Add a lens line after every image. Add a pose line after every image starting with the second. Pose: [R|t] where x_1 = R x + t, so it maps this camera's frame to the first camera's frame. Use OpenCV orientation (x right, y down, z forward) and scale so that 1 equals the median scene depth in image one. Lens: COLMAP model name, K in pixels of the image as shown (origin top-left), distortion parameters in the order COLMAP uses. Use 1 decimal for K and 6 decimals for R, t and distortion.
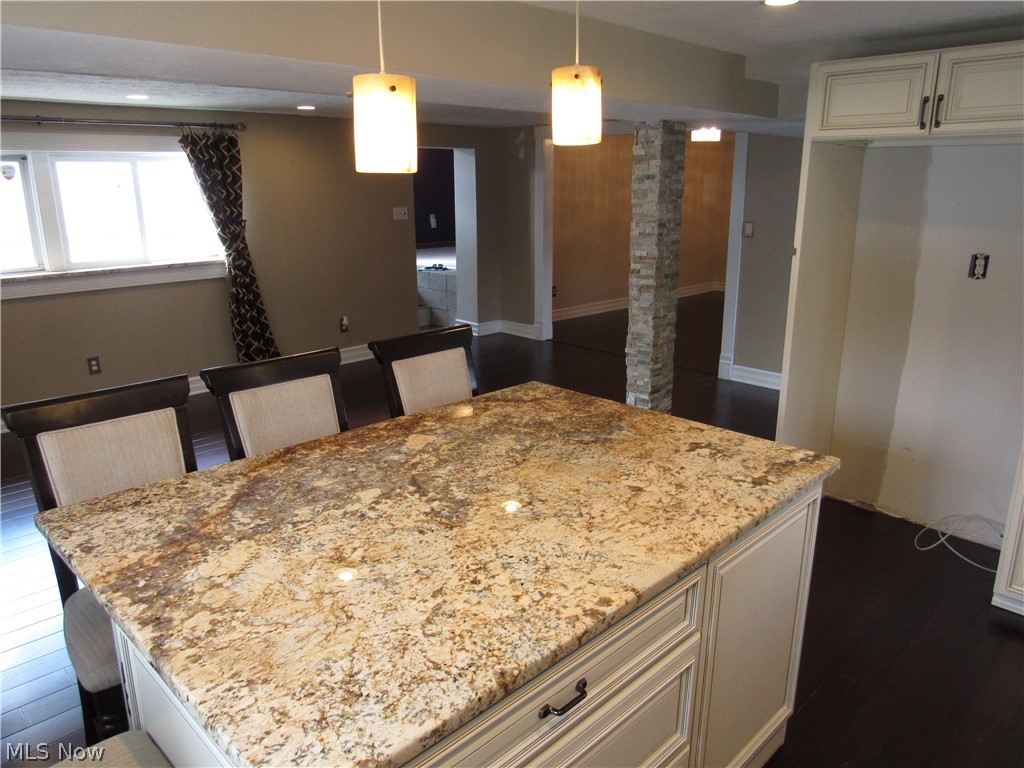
lens RADIAL K [[732.2, 0, 511.0], [0, 732.2, 383.9], [0, 0, 1]] dist [-0.030302, 0.009610]
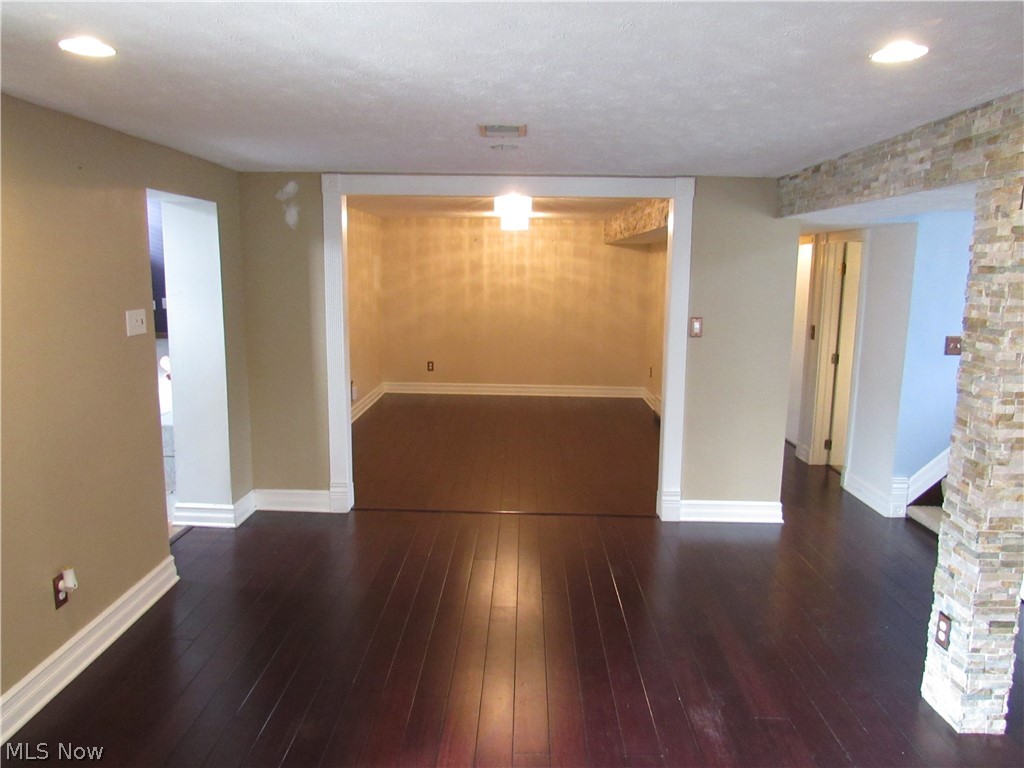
lens RADIAL K [[732.2, 0, 515.6], [0, 732.2, 381.2], [0, 0, 1]] dist [-0.030302, 0.009610]
pose [[0.722725, -0.094071, 0.684703, -1.034710], [0.169125, 0.984646, -0.043237, -0.449935], [-0.670123, 0.147049, 0.727538, 1.669472]]
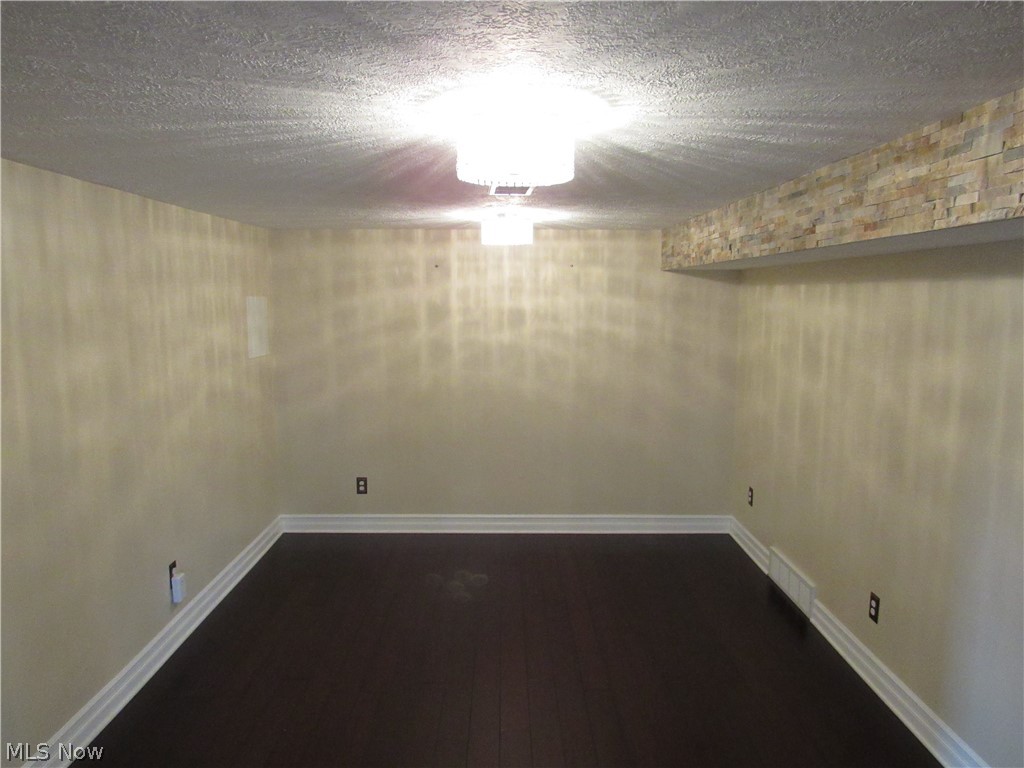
lens RADIAL K [[732.2, 0, 506.2], [0, 732.2, 385.3], [0, 0, 1]] dist [-0.030302, 0.009610]
pose [[0.715227, -0.084047, 0.693820, -0.362400], [0.183366, 0.980532, -0.070245, -0.678737], [-0.674408, 0.177464, 0.716714, 2.360954]]
